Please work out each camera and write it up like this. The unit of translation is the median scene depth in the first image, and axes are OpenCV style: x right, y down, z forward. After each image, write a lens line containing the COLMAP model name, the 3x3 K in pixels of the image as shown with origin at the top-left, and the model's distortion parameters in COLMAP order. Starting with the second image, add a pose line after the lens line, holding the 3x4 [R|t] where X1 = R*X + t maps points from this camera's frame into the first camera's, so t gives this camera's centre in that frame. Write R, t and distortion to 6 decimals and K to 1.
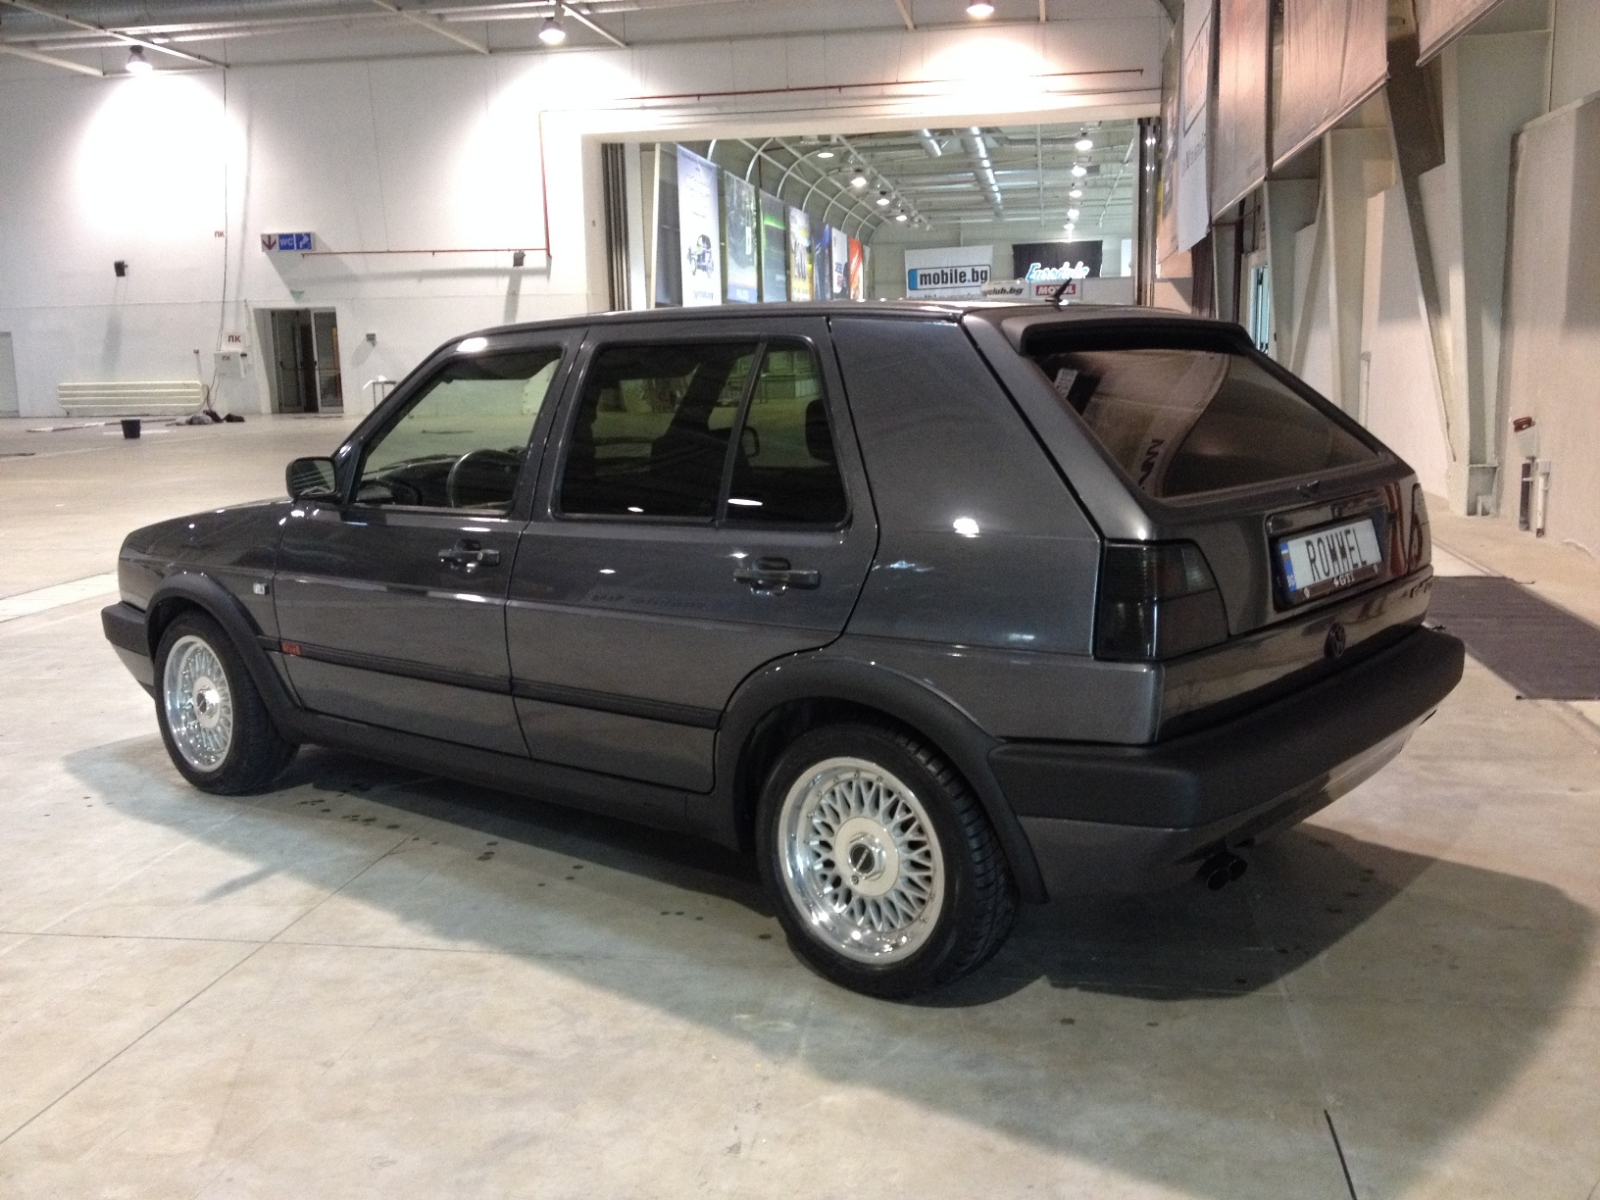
lens RADIAL K [[1507.4, 0, 800.0], [0, 1507.4, 600.0], [0, 0, 1]] dist [0.146375, -0.332530]
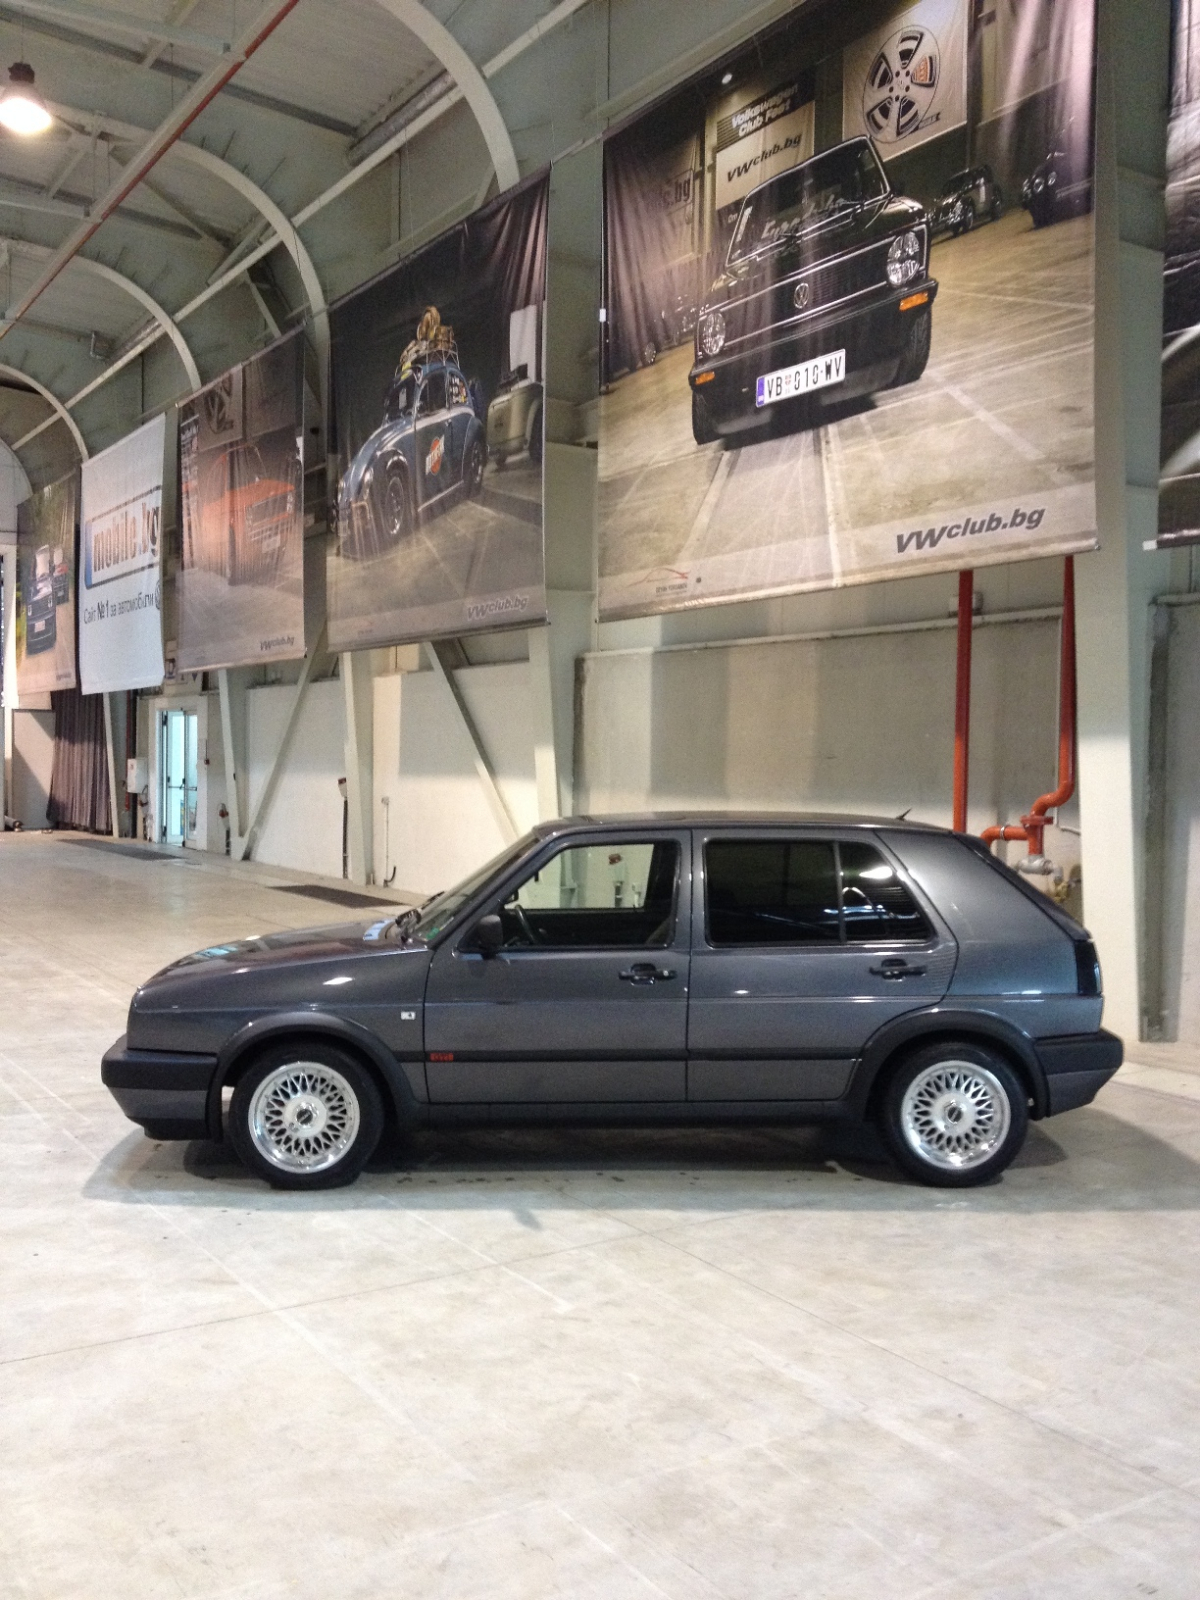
lens RADIAL K [[1507.4, 0, 600.0], [0, 1507.4, 800.0], [0, 0, 1]] dist [0.146375, -0.332530]
pose [[0.740943, 0.010012, 0.671493, -1.292004], [0.083287, 0.990800, -0.106673, -0.046110], [-0.666384, 0.134965, 0.733292, -0.143678]]
